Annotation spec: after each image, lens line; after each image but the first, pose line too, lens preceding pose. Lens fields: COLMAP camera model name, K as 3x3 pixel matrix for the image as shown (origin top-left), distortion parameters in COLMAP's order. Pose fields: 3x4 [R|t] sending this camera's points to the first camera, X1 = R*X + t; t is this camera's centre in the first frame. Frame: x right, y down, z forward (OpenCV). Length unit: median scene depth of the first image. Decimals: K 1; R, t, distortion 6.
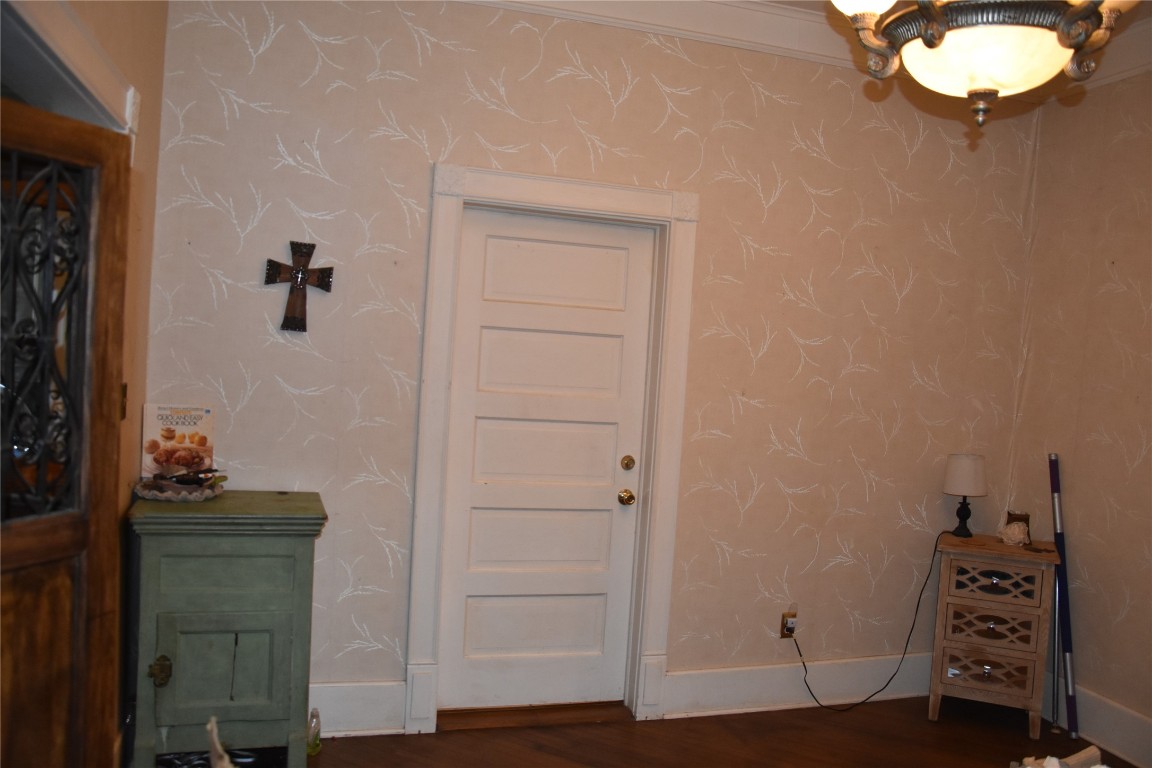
lens RADIAL K [[912.2, 0, 578.5], [0, 912.2, 385.7], [0, 0, 1]] dist [-0.144049, 0.101328]
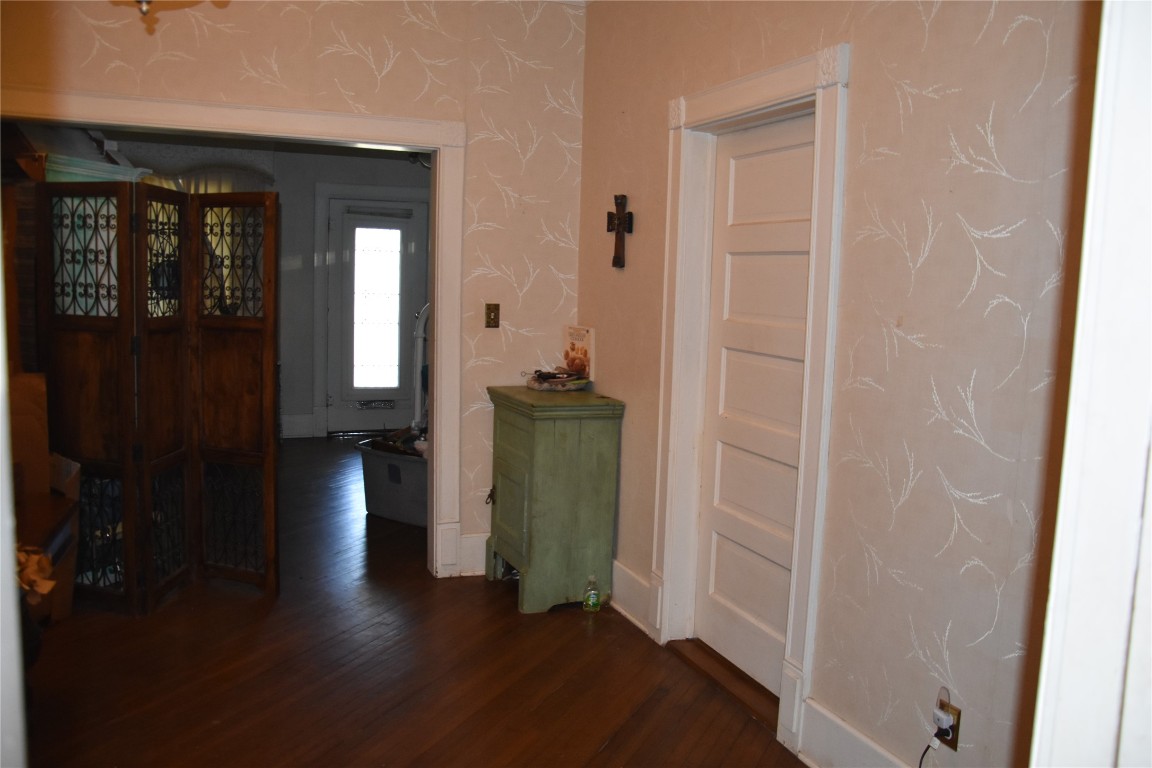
lens RADIAL K [[912.2, 0, 577.4], [0, 912.2, 384.4], [0, 0, 1]] dist [-0.144049, 0.101328]
pose [[0.102312, 0.052527, -0.993365, 0.828875], [-0.076662, 0.996051, 0.044773, 0.042029], [0.991794, 0.071573, 0.105935, 0.740135]]
